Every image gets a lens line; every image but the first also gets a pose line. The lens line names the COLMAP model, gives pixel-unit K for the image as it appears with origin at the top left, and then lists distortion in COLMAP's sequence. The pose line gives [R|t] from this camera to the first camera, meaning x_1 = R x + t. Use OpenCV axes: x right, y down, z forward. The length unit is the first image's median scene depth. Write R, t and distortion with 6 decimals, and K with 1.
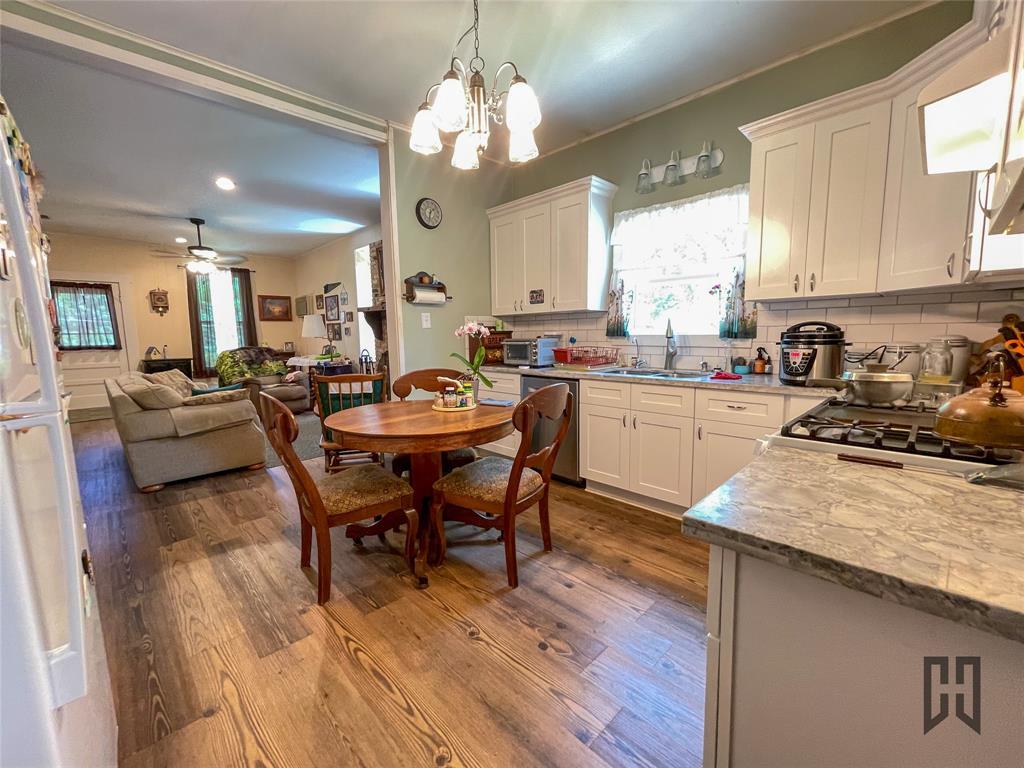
lens RADIAL K [[418.6, 0, 508.1], [0, 418.6, 382.9], [0, 0, 1]] dist [-0.001117, 0.000290]
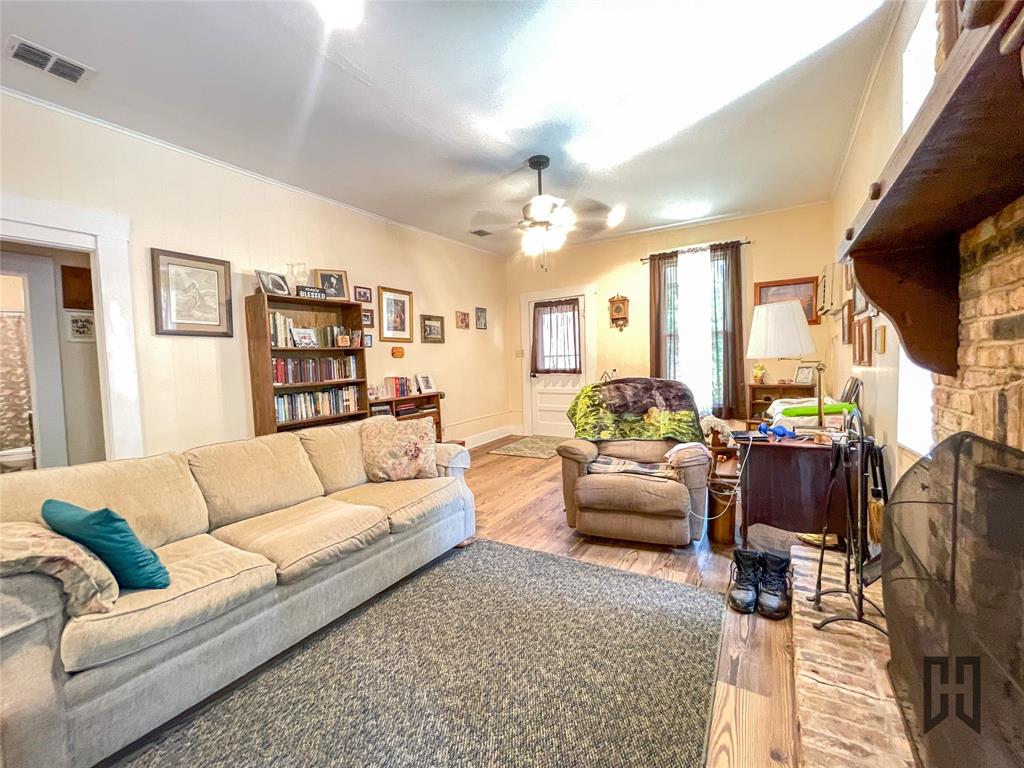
lens RADIAL K [[418.2, 0, 494.9], [0, 418.2, 384.5], [0, 0, 1]] dist [-0.000736, -0.000103]
pose [[0.211105, 0.057990, -0.975742, -0.134748], [-0.092762, 0.994922, 0.039061, -0.076169], [0.973052, 0.082266, 0.215412, 0.660294]]
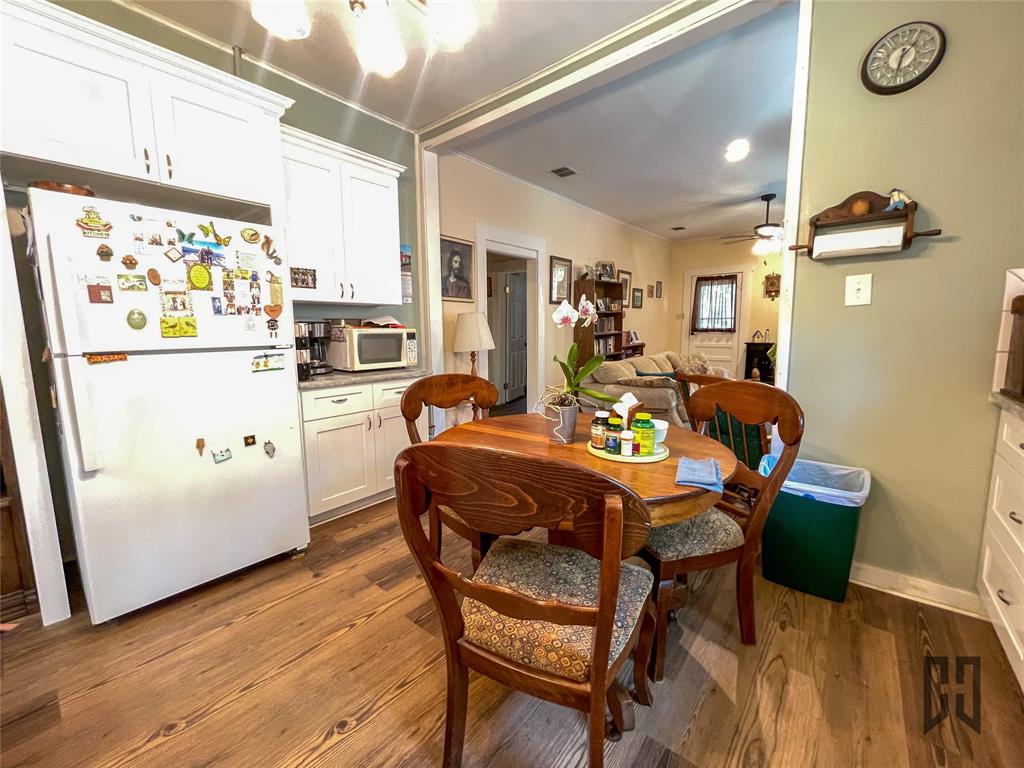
lens RADIAL K [[418.6, 0, 508.1], [0, 418.6, 382.9], [0, 0, 1]] dist [-0.001117, 0.000290]
pose [[0.112138, 0.146714, -0.982802, 0.139523], [-0.108467, 0.984938, 0.134657, -0.031631], [0.987755, 0.091502, 0.126362, 0.269590]]
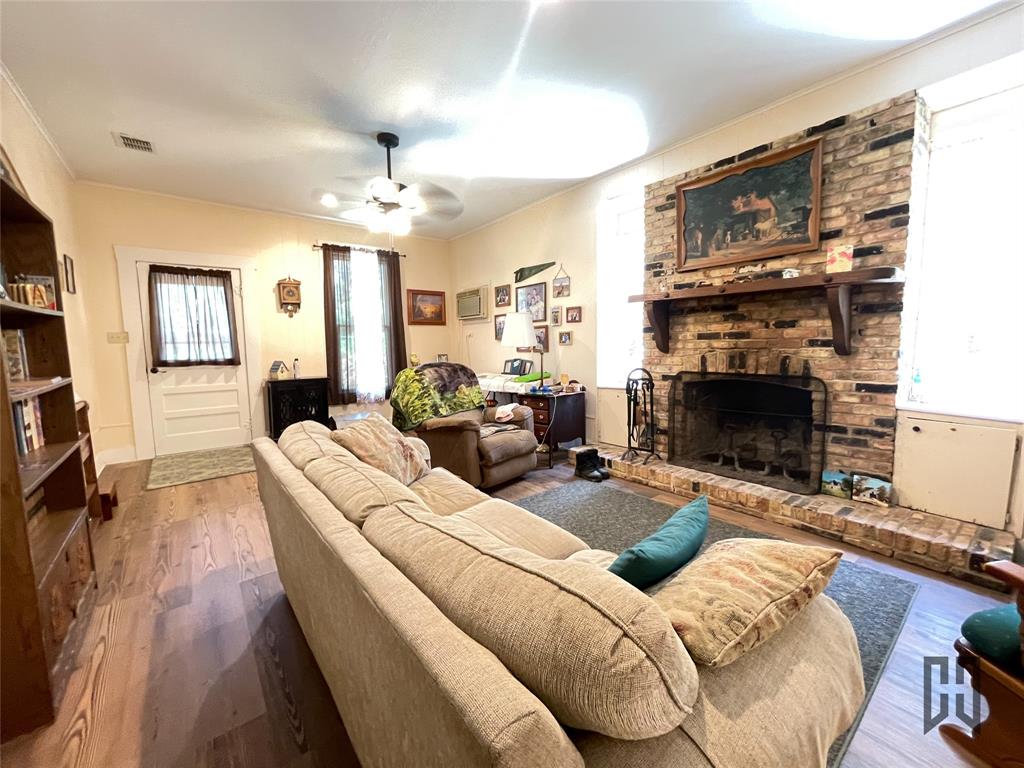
lens RADIAL K [[418.6, 0, 508.1], [0, 418.6, 382.9], [0, 0, 1]] dist [-0.001117, 0.000290]
pose [[0.992059, 0.010278, -0.125354, -0.400398], [-0.013344, 0.999631, -0.023649, -0.039949], [0.125064, 0.025134, 0.991830, 0.371106]]
